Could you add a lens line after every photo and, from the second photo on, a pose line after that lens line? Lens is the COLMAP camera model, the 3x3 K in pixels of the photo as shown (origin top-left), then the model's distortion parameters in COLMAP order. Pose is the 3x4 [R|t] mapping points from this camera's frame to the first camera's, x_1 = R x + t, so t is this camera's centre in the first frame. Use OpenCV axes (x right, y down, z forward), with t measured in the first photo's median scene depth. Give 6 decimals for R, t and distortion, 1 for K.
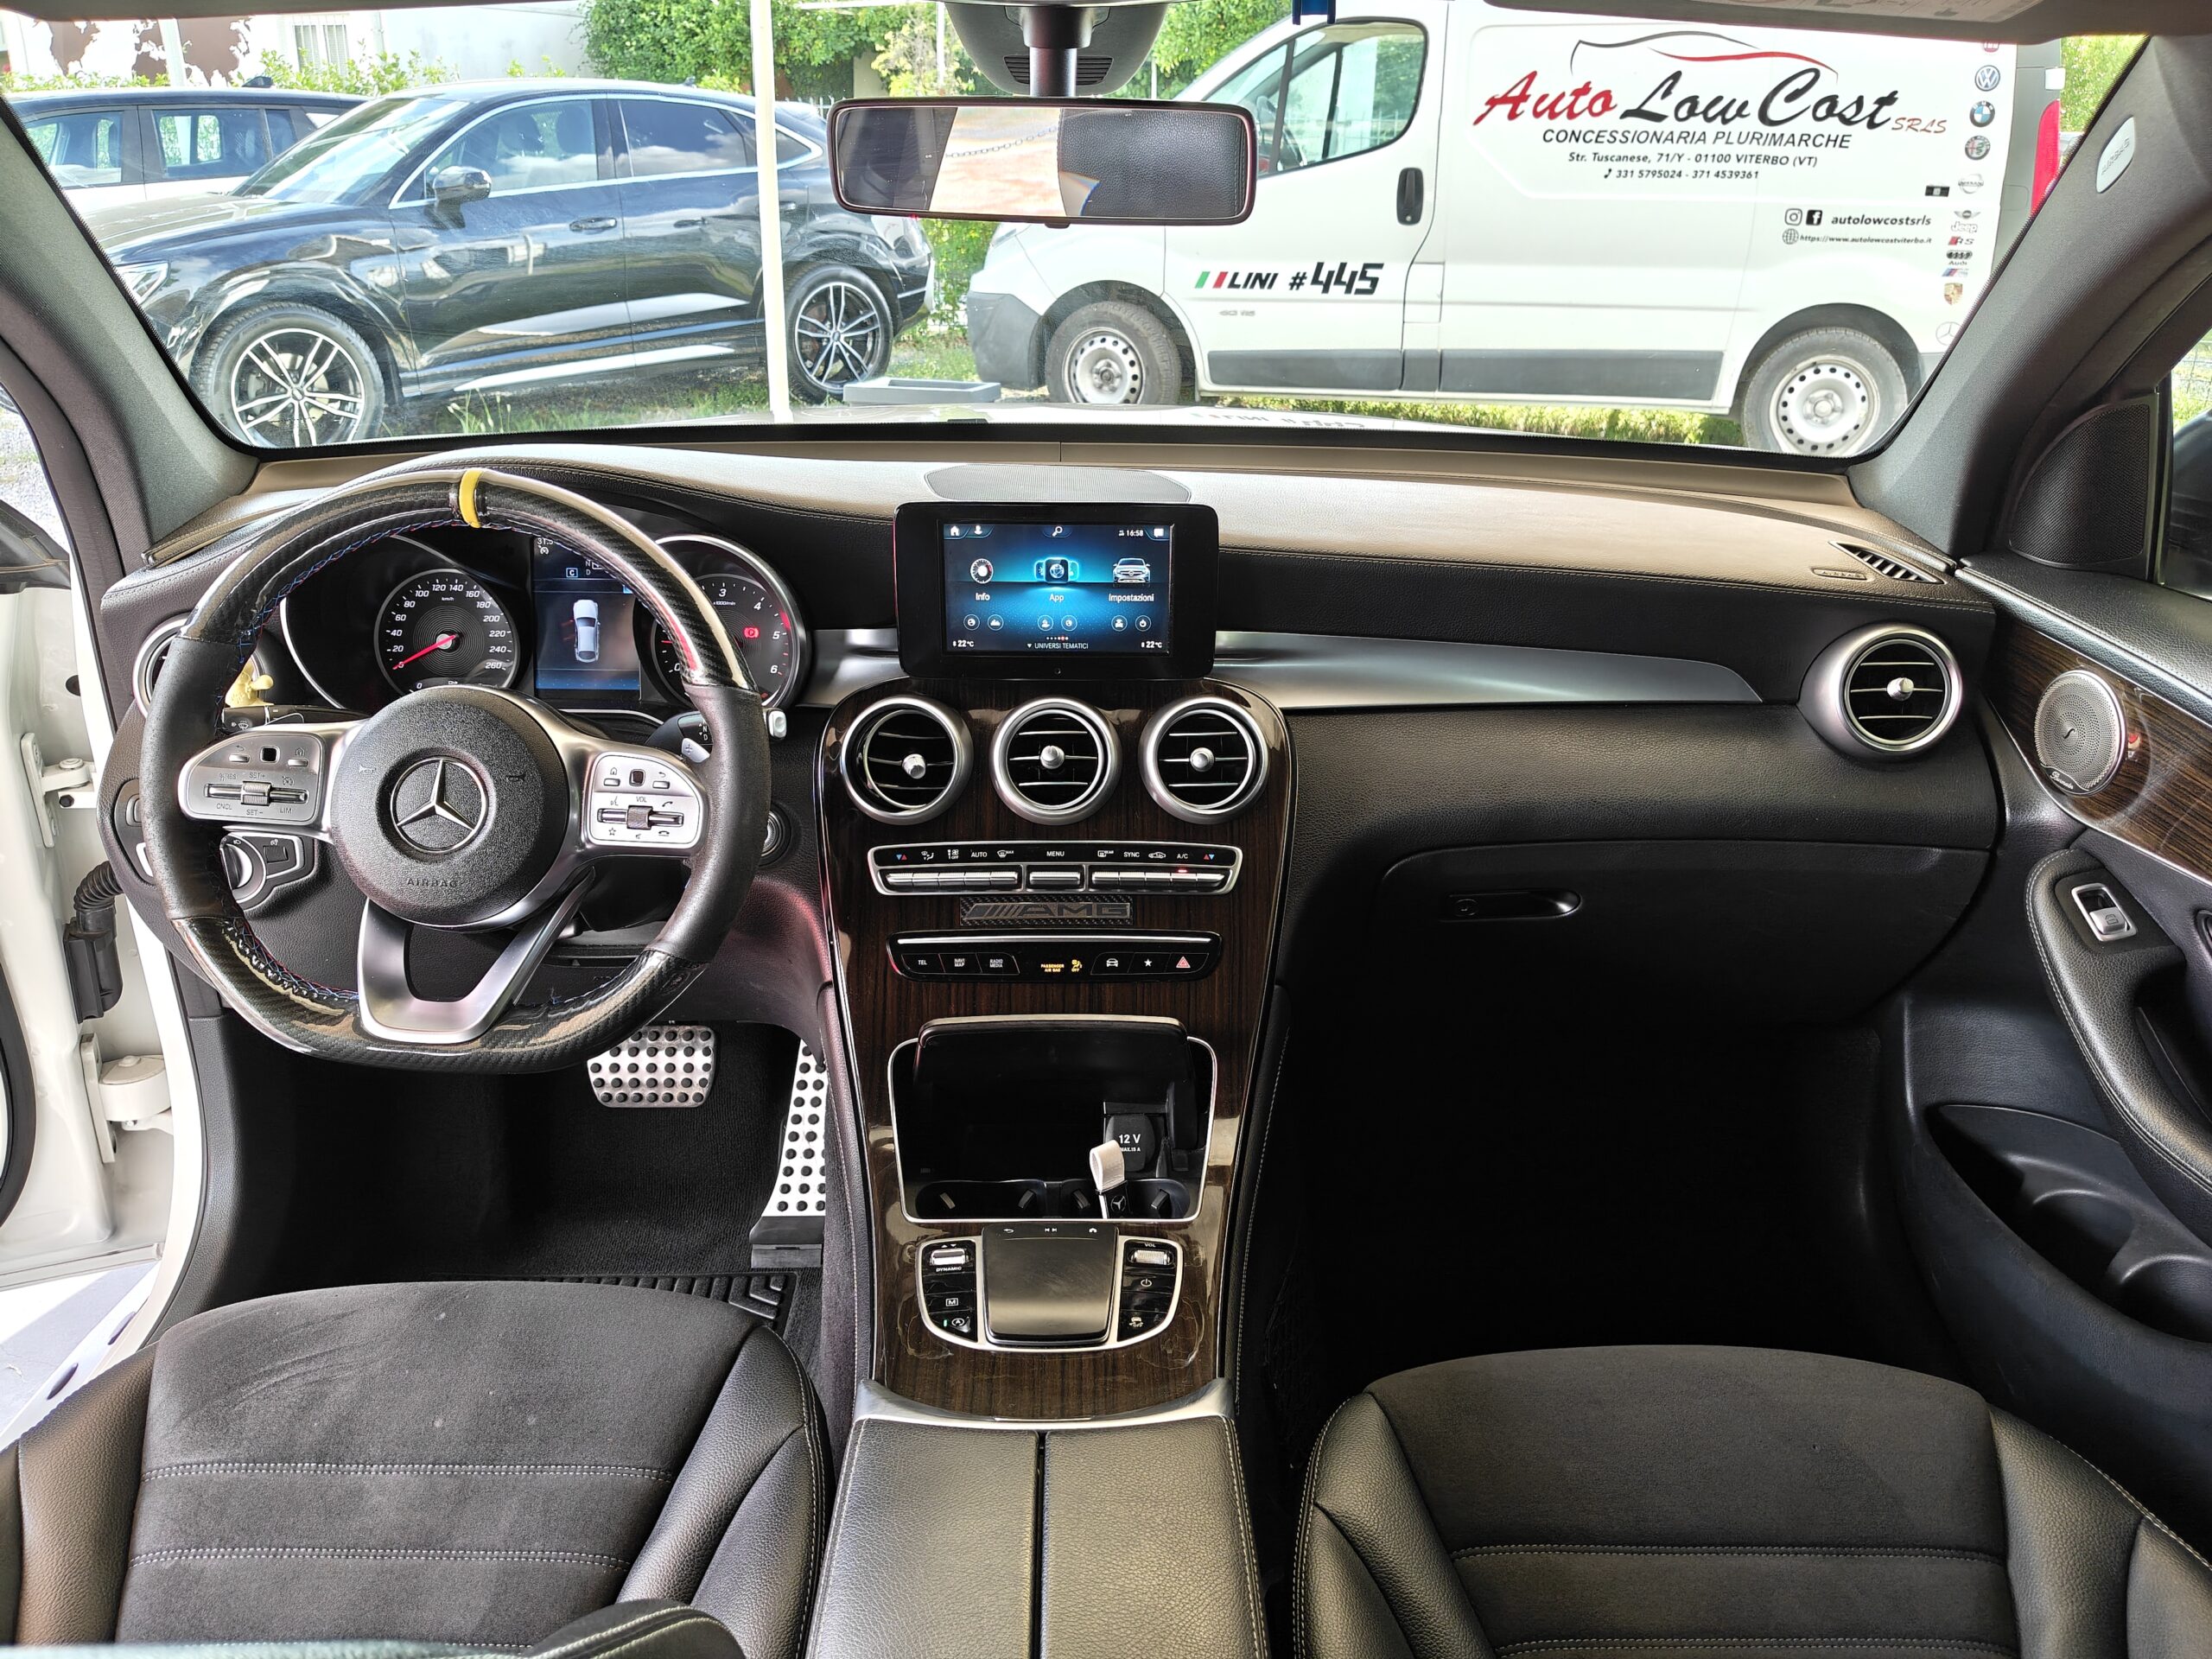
lens RADIAL K [[1721.7, 0, 1091.6], [0, 1721.7, 832.4], [0, 0, 1]] dist [0.009718, -0.059098]
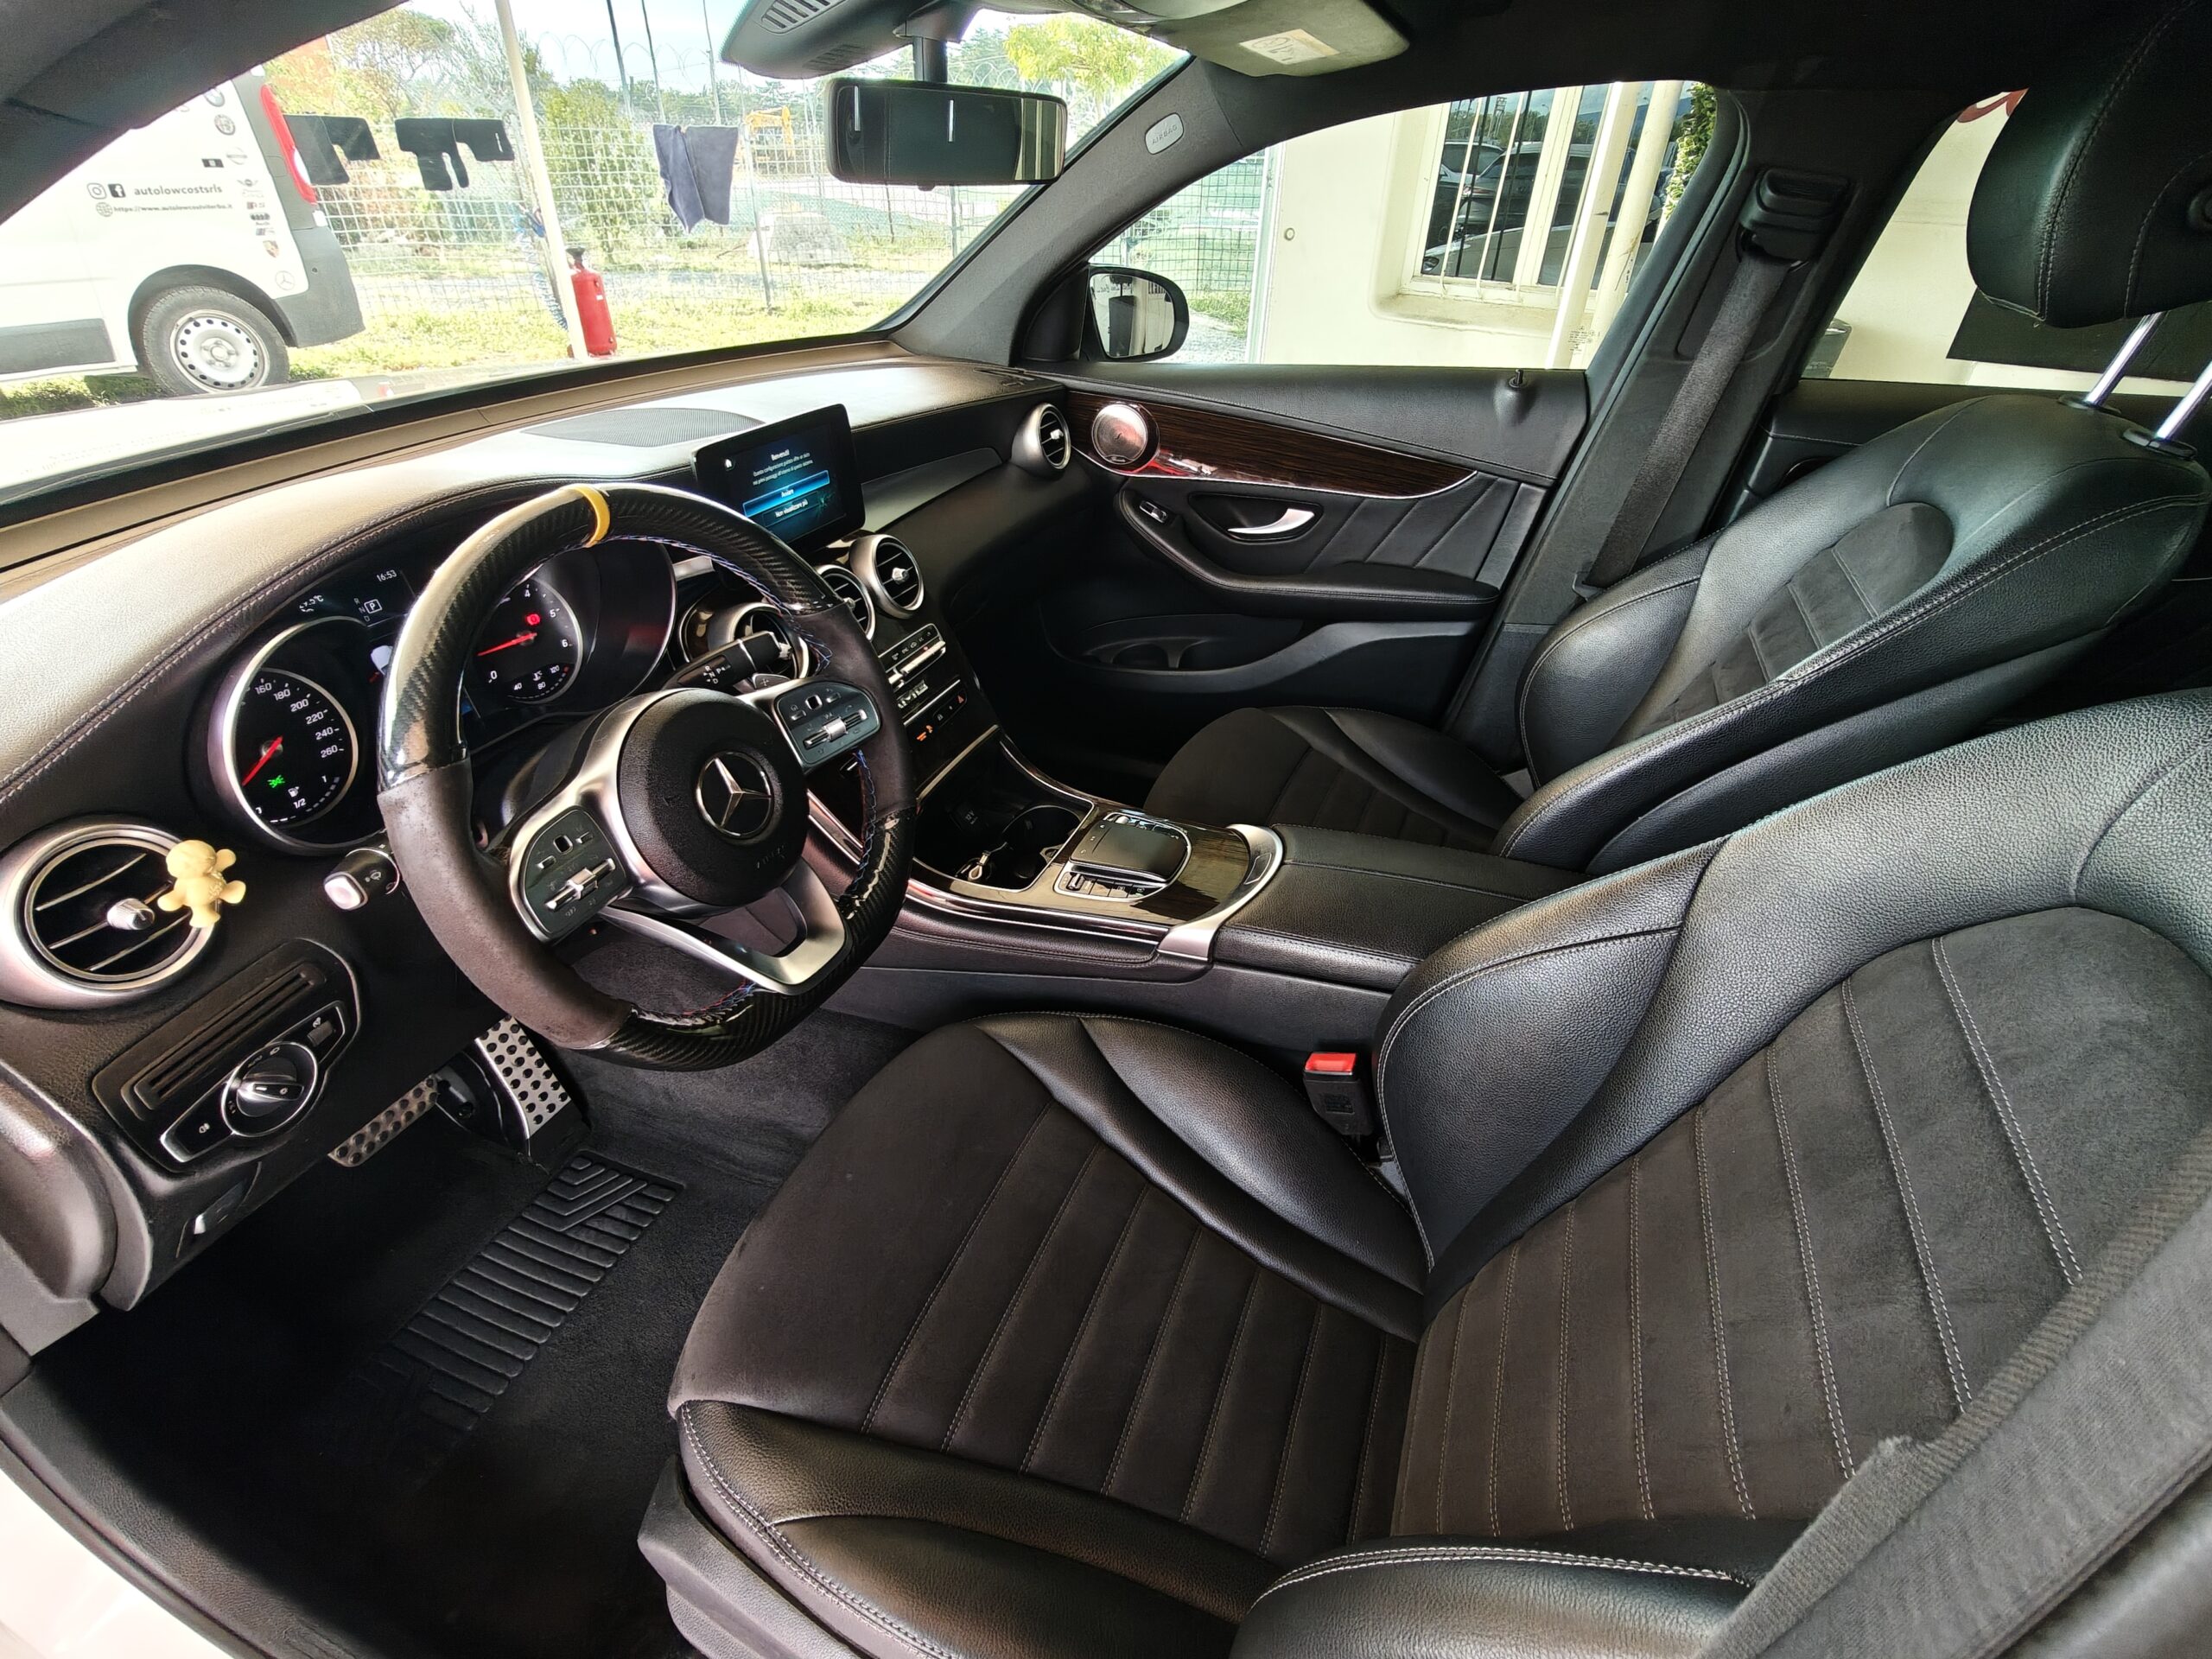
lens RADIAL K [[1036.0, 0, 1092.1], [0, 1036.0, 848.3], [0, 0, 1]] dist [-0.012141, 0.001442]
pose [[0.384339, -0.520098, 0.762746, -0.692039], [0.330437, 0.848969, 0.412387, -0.156450], [-0.862030, 0.093544, 0.498151, 0.405850]]
